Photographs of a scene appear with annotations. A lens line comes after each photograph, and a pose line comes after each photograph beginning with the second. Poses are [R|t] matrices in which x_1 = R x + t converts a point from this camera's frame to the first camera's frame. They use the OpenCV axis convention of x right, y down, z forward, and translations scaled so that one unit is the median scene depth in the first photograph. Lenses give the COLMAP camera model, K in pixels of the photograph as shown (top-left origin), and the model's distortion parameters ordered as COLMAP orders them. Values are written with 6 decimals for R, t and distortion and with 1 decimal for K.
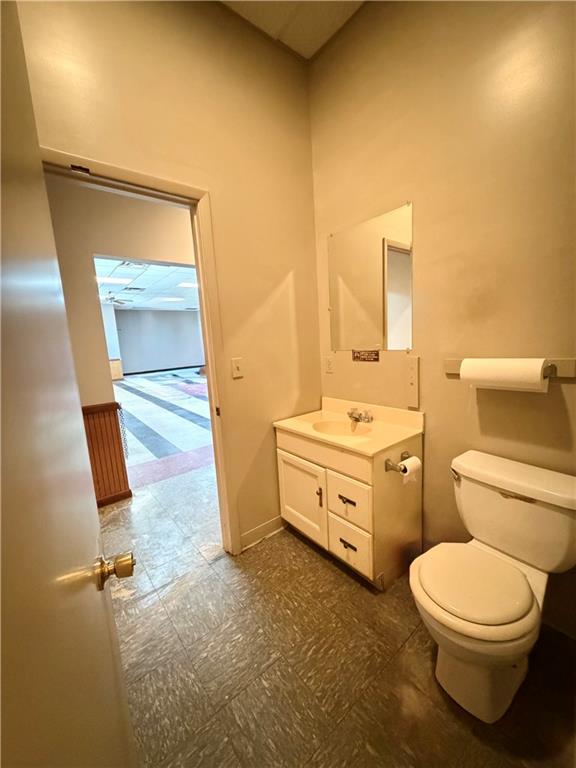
lens RADIAL K [[304.8, 0, 289.7], [0, 304.8, 382.9], [0, 0, 1]] dist [0.000167, -0.000221]
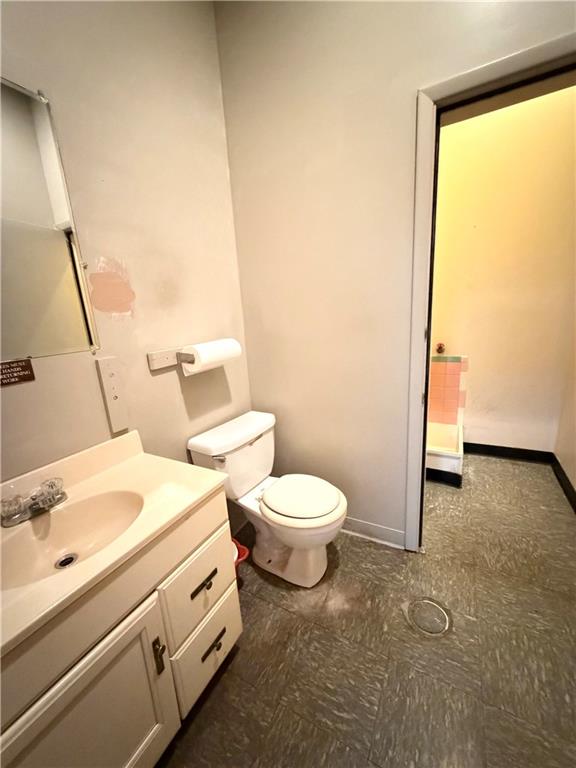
lens RADIAL K [[304.8, 0, 290.1], [0, 304.8, 383.7], [0, 0, 1]] dist [0.000167, -0.000221]
pose [[-0.377126, -0.138049, 0.915816, -0.473306], [0.218146, 0.947768, 0.232696, -0.129217], [-0.900105, 0.287537, -0.327313, 1.129062]]
